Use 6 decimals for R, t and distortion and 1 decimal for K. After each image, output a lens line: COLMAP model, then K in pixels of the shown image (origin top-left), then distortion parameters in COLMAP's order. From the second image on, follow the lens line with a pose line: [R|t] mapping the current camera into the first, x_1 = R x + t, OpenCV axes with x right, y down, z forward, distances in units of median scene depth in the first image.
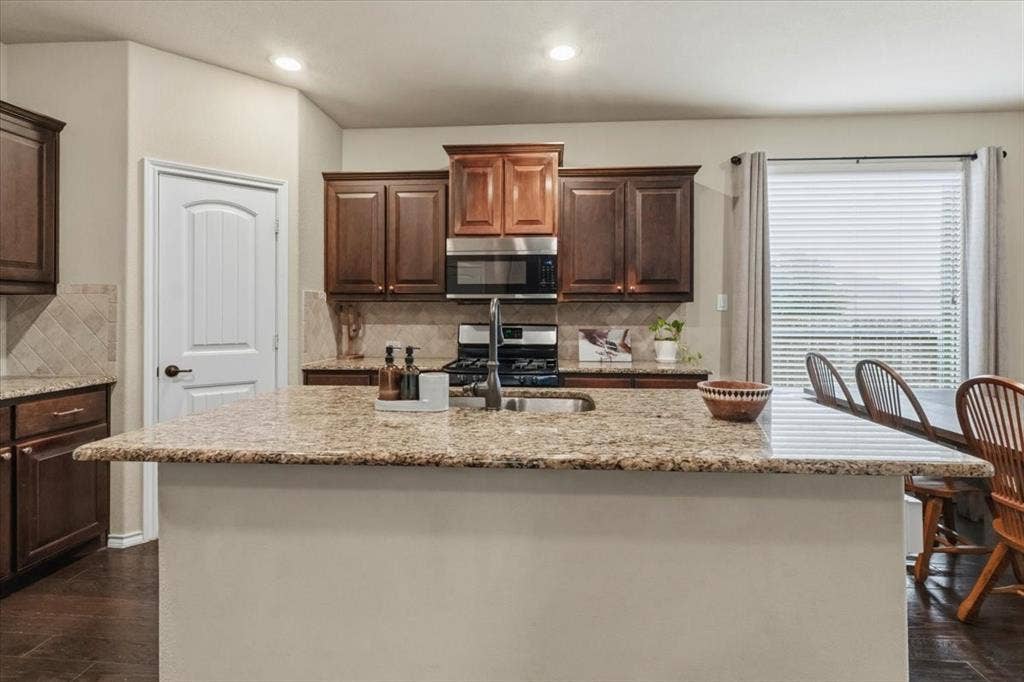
lens RADIAL K [[497.2, 0, 515.1], [0, 497.2, 309.6], [0, 0, 1]] dist [0.002106, 0.000221]
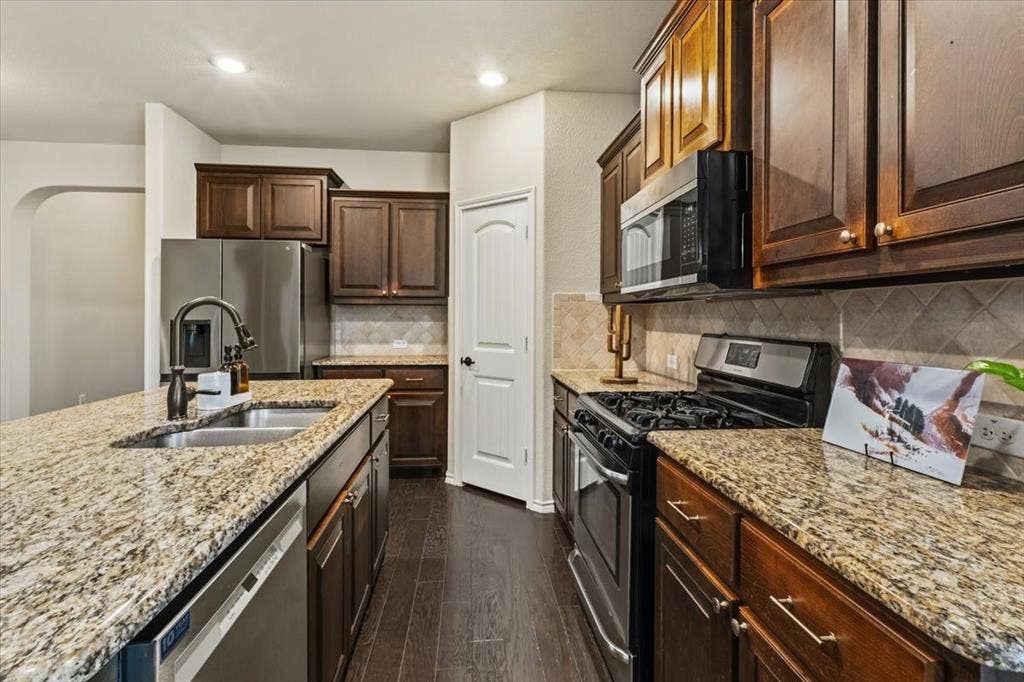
lens RADIAL K [[493.2, 0, 518.2], [0, 493.2, 318.7], [0, 0, 1]] dist [0.001011, -0.000351]
pose [[0.177767, 0.000588, -0.984072, 0.483817], [0.002510, 0.999996, 0.001051, 0.009146], [0.984069, -0.002657, 0.177765, 0.733085]]
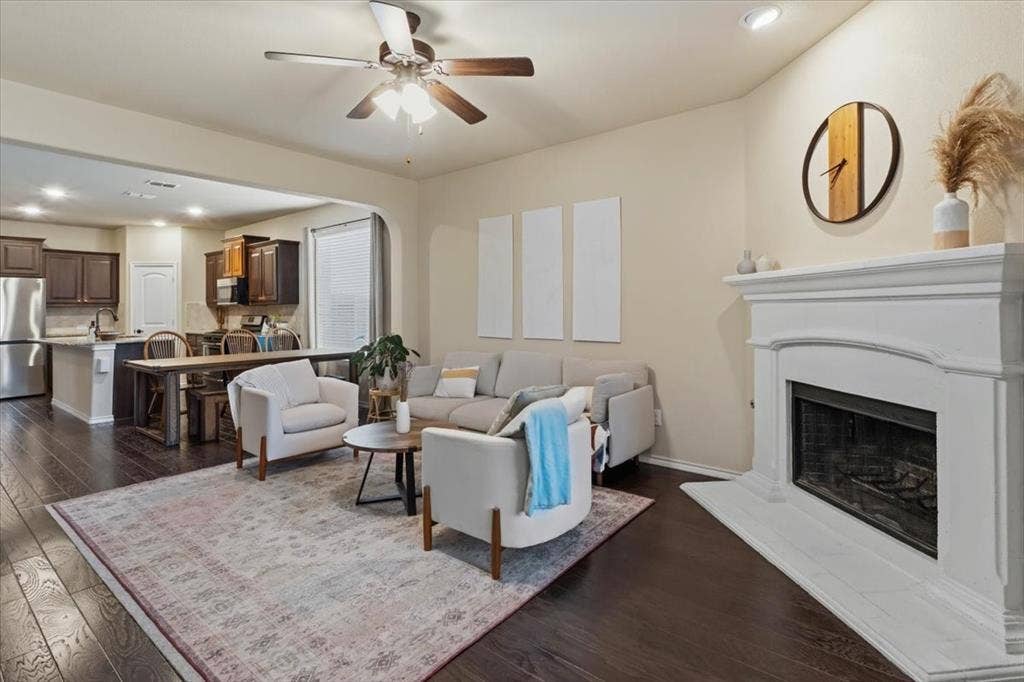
lens RADIAL K [[497.5, 0, 517.1], [0, 497.5, 303.1], [0, 0, 1]] dist [0.003062, 0.000036]
pose [[0.824437, -0.019700, -0.565611, 2.362608], [0.017858, 0.999802, -0.008793, 0.016233], [0.565672, -0.002851, 0.824625, -0.155595]]
